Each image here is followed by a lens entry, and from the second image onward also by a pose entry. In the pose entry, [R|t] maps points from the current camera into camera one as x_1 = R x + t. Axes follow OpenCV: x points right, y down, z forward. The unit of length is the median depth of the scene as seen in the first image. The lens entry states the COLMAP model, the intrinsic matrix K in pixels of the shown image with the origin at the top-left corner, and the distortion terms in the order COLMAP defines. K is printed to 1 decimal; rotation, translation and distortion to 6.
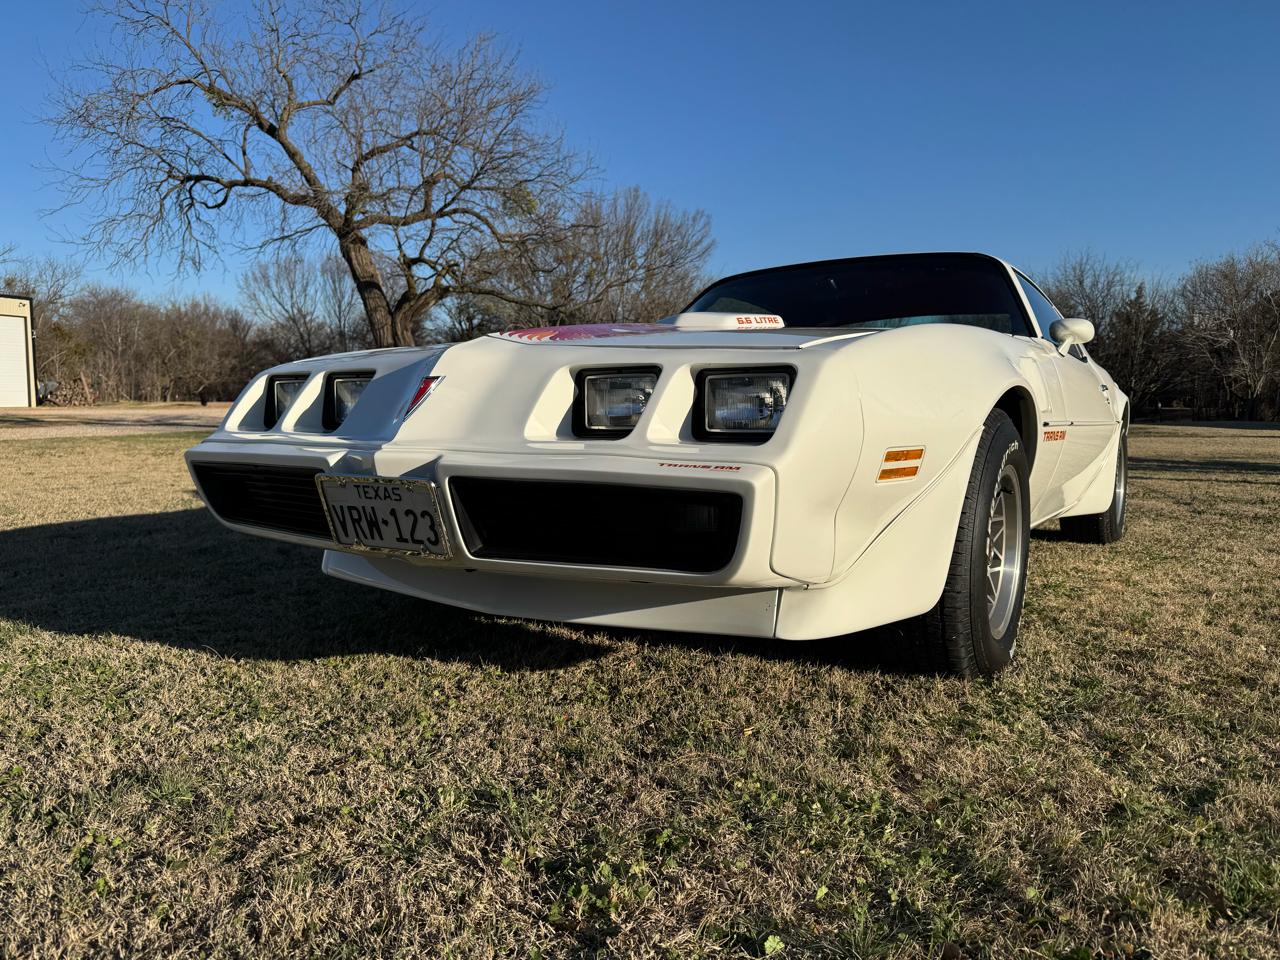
lens RADIAL K [[932.2, 0, 648.5], [0, 932.2, 489.3], [0, 0, 1]] dist [0.030054, -0.040894]
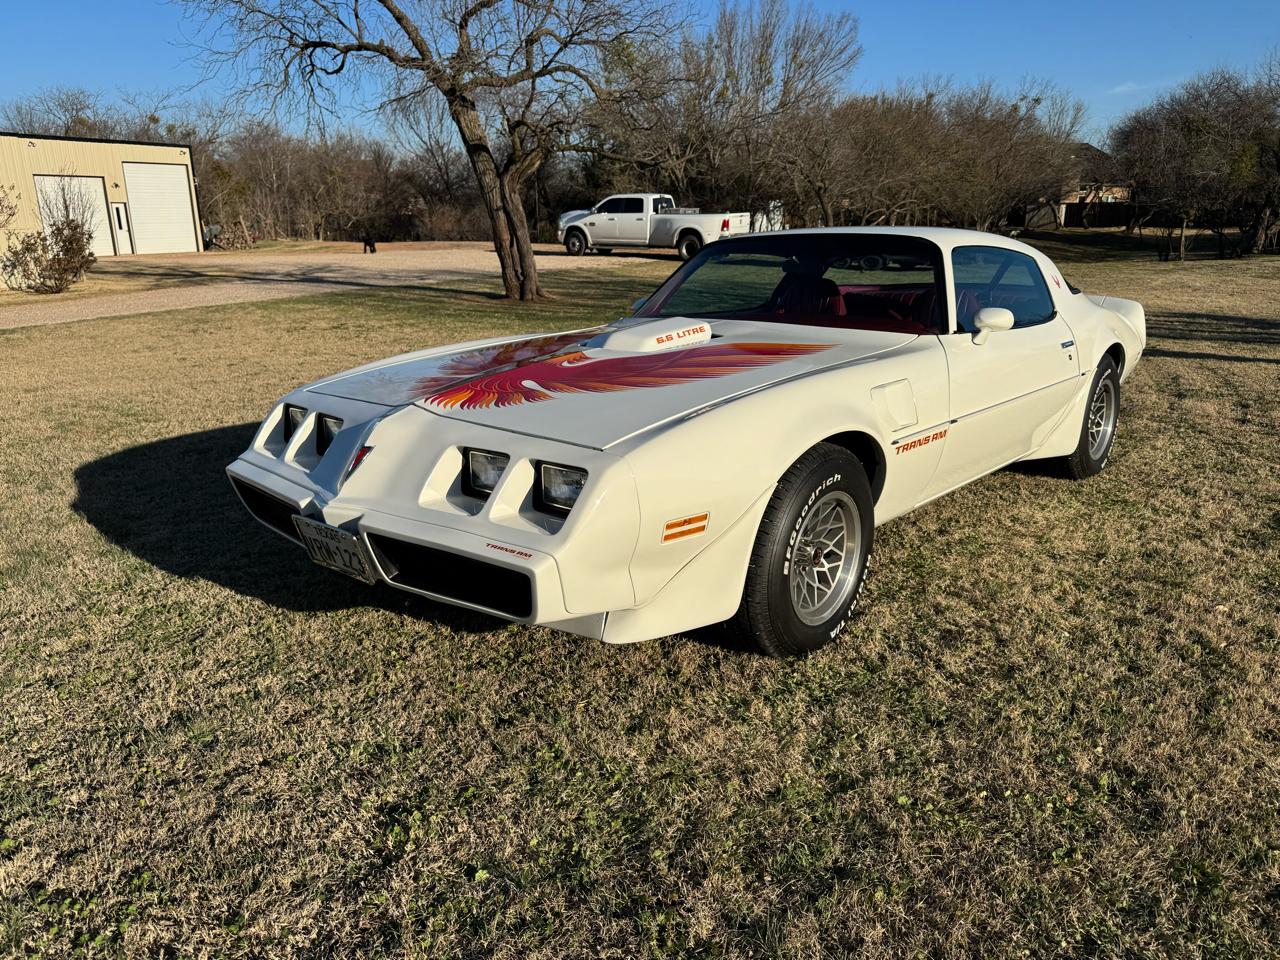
lens RADIAL K [[932.2, 0, 636.6], [0, 932.2, 491.9], [0, 0, 1]] dist [0.030054, -0.040894]
pose [[0.986427, 0.027071, -0.161953, 0.312069], [0.003948, 0.982120, 0.188215, -0.249070], [0.164152, -0.186300, 0.968683, -0.235608]]
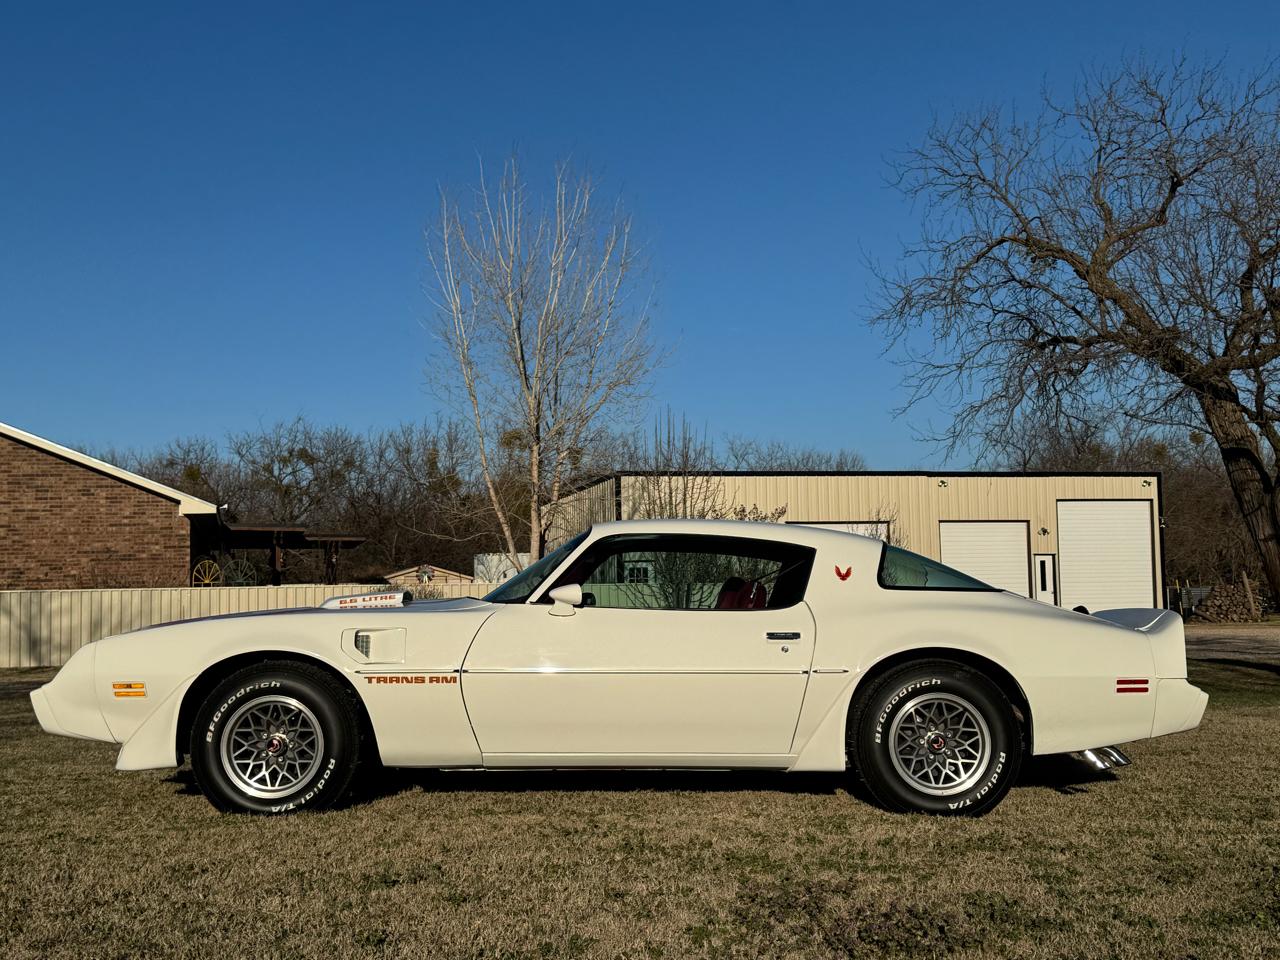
lens RADIAL K [[1653.7, 0, 630.8], [0, 1653.7, 474.5], [0, 0, 1]] dist [0.108902, 0.000000]
pose [[0.522496, -0.083790, -0.848515, 3.208188], [-0.061414, 0.988876, -0.135469, -0.050516], [0.850427, 0.122893, 0.511538, -0.060189]]
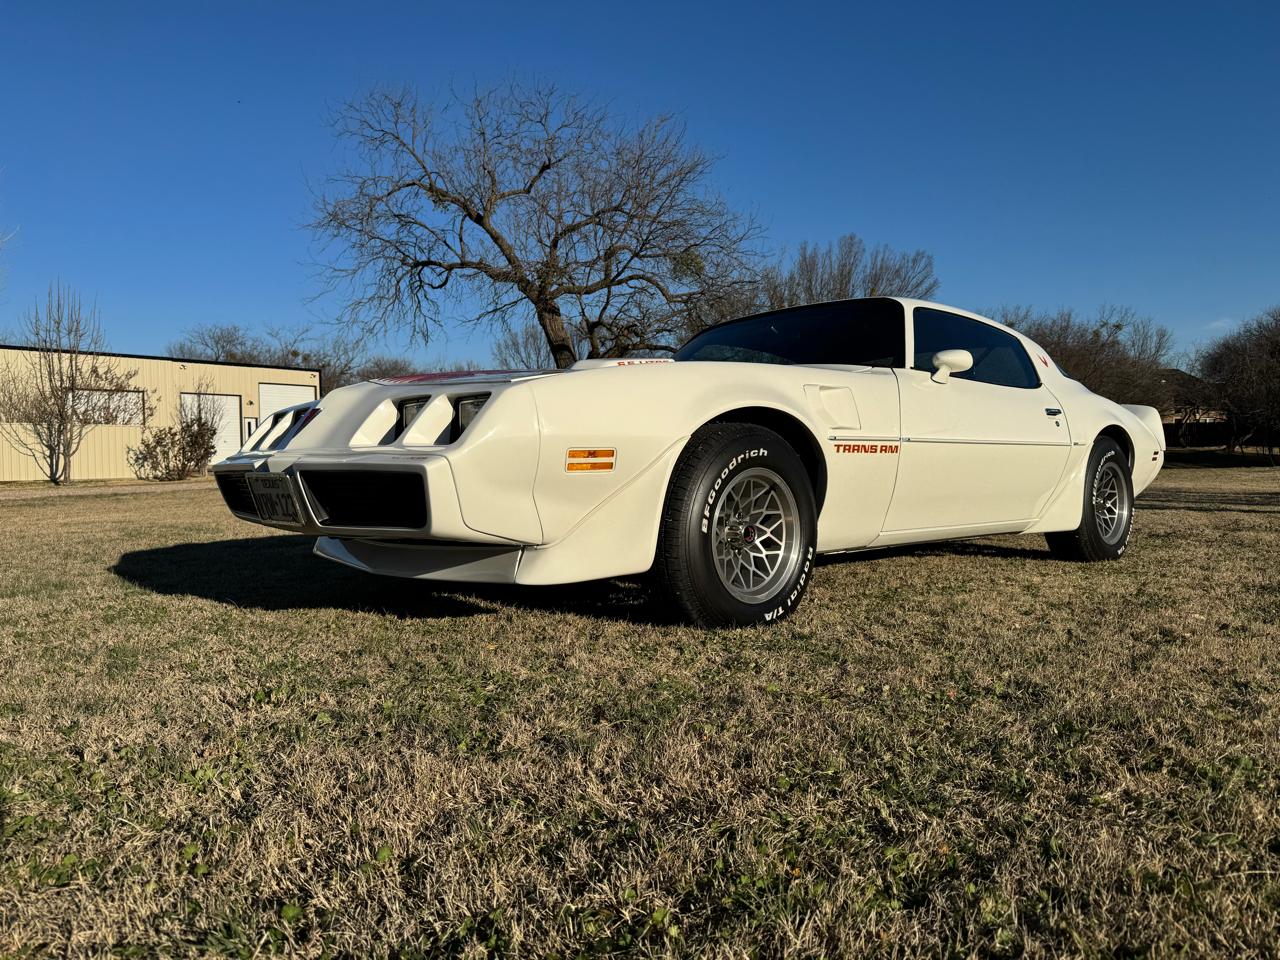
lens RADIAL K [[932.2, 0, 638.5], [0, 932.2, 472.0], [0, 0, 1]] dist [0.030054, -0.040894]
pose [[0.964500, -0.013081, -0.263758, 0.533847], [-0.005747, 0.997496, -0.070486, 0.067954], [0.264019, 0.069499, 0.962010, -0.256456]]
